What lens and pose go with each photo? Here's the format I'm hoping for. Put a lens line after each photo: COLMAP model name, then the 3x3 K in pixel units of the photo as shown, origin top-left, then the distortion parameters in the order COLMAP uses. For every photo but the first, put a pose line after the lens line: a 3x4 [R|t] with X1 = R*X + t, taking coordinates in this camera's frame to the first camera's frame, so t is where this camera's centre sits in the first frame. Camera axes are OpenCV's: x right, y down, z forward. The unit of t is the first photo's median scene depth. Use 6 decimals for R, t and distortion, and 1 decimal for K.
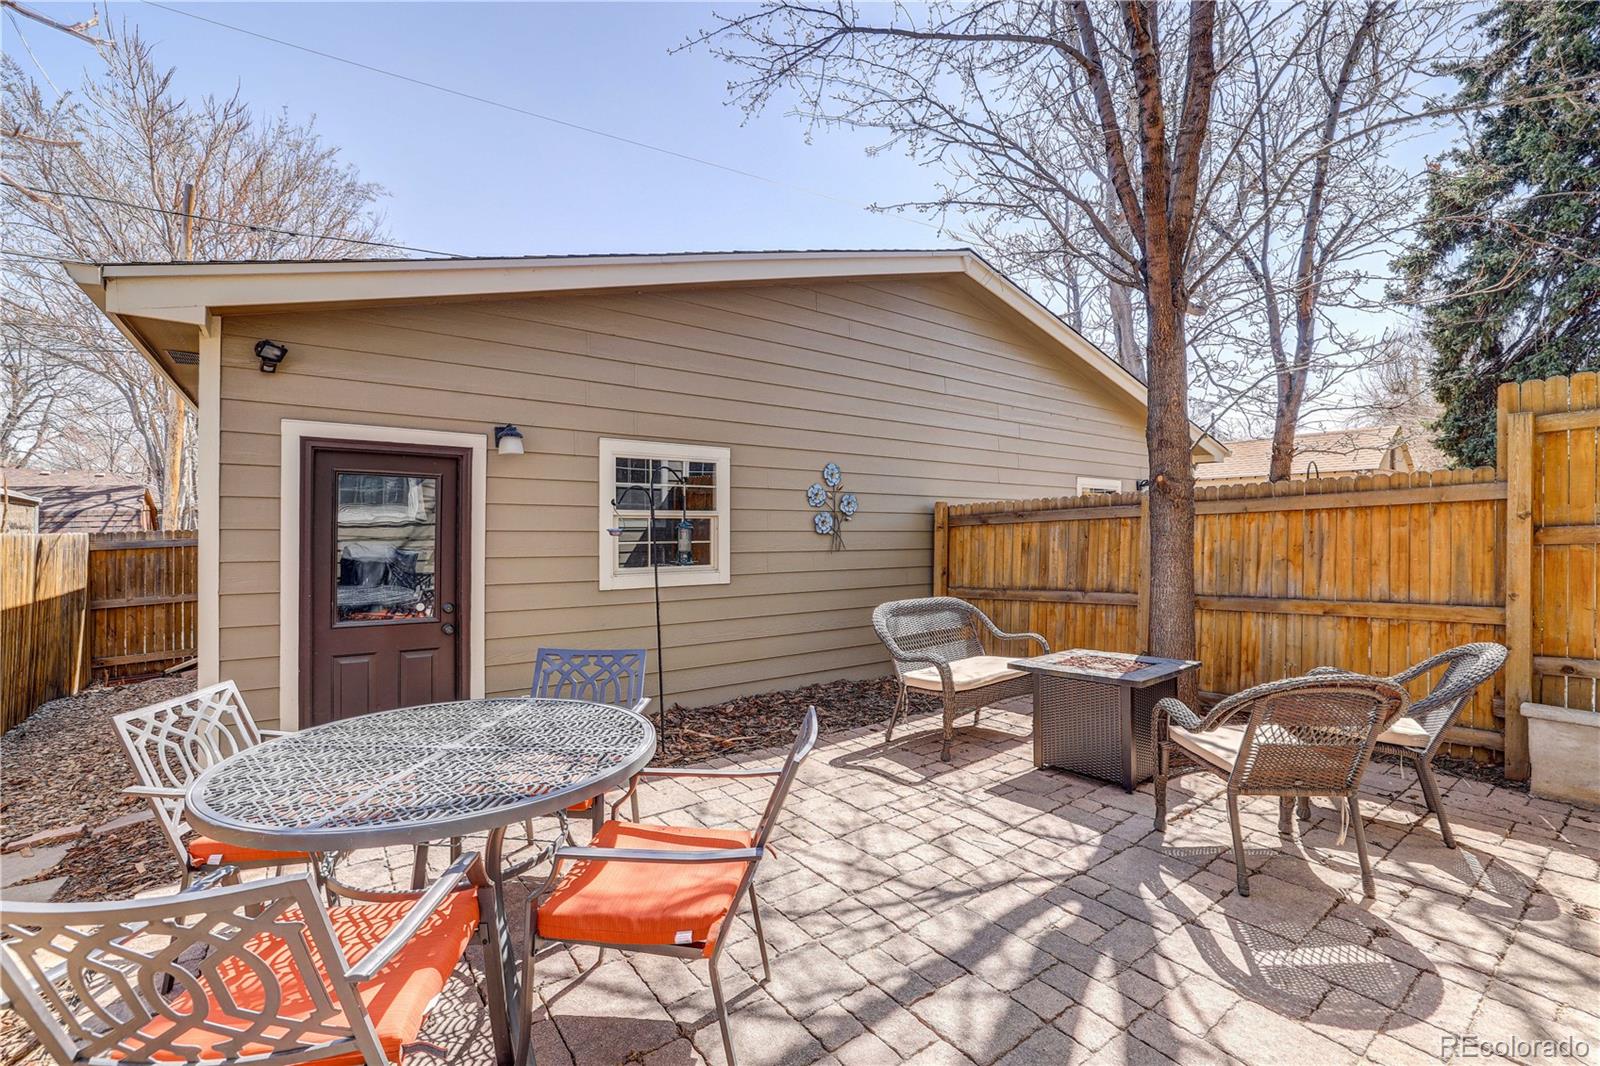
lens RADIAL K [[693.2, 0, 802.3], [0, 693.2, 529.3], [0, 0, 1]] dist [-0.031303, 0.010027]
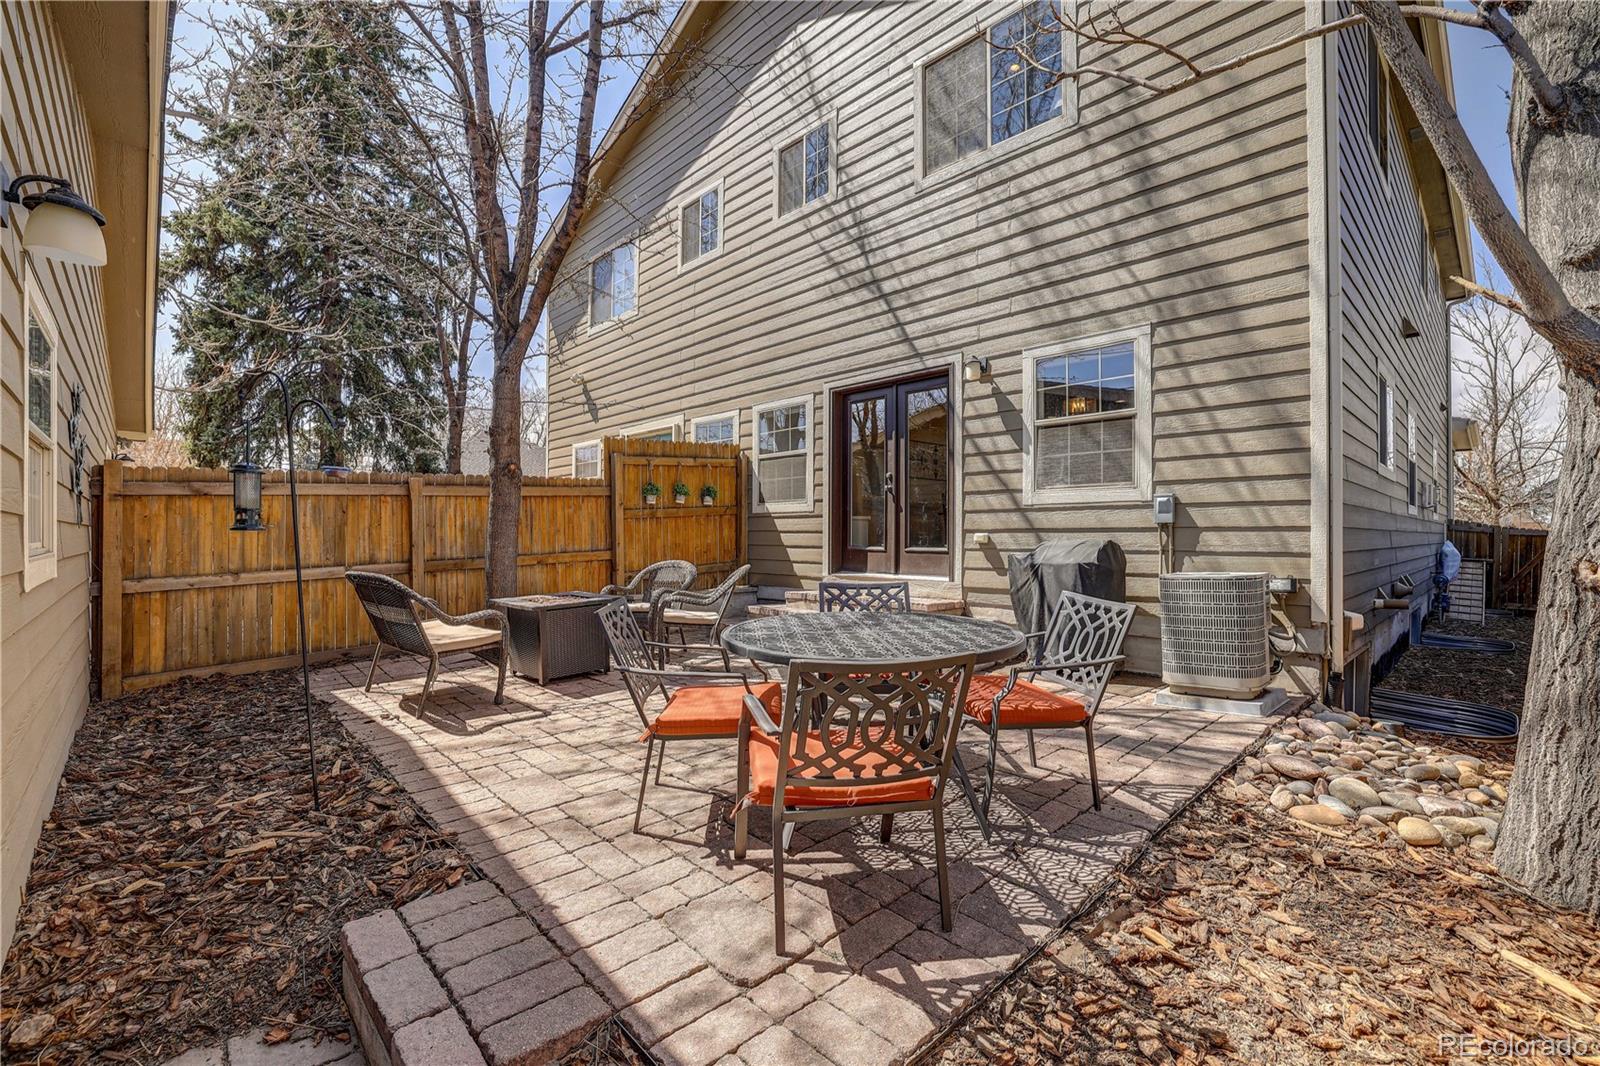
lens RADIAL K [[693.2, 0, 800.5], [0, 693.2, 529.3], [0, 0, 1]] dist [-0.031303, 0.010027]
pose [[-0.119069, -0.000662, 0.992886, -1.511186], [0.002376, 0.999997, 0.000951, 0.084990], [-0.992883, 0.002472, -0.119067, 1.035359]]
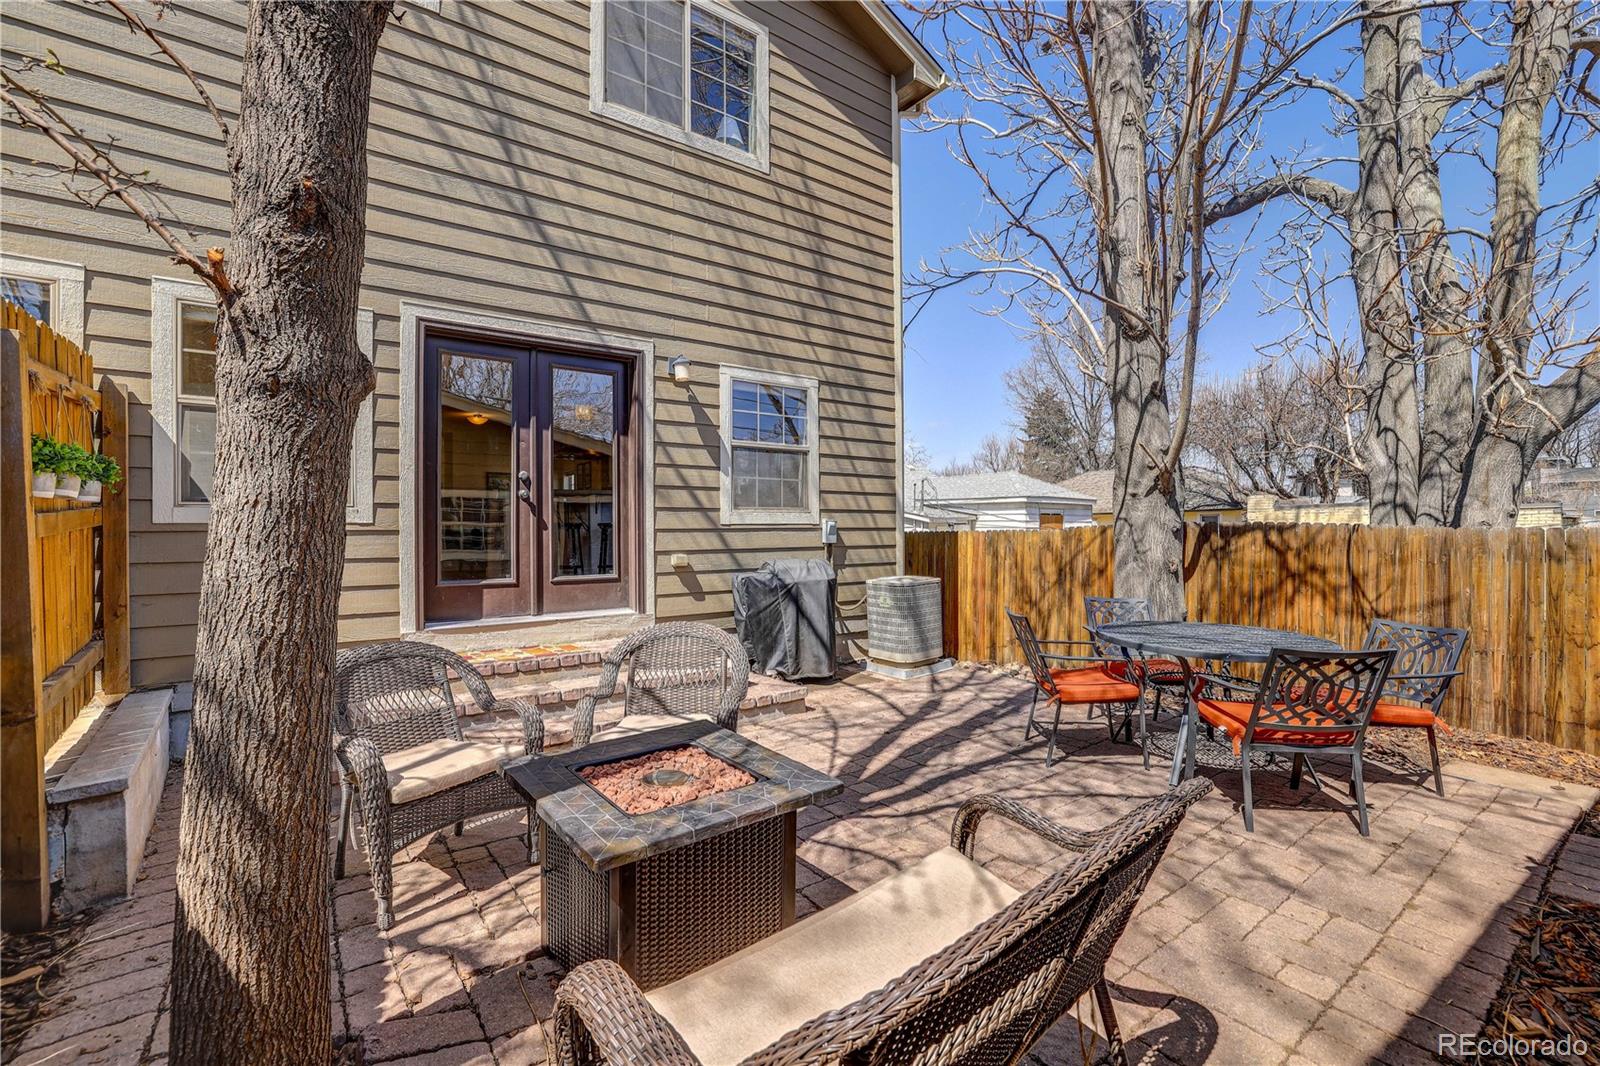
lens RADIAL K [[693.2, 0, 797.4], [0, 693.2, 535.6], [0, 0, 1]] dist [-0.031303, 0.010027]
pose [[-0.999938, -0.001738, 0.010970, 0.511224], [-0.001643, 0.999961, 0.008648, 0.019956], [-0.010985, 0.008629, -0.999902, 2.331764]]
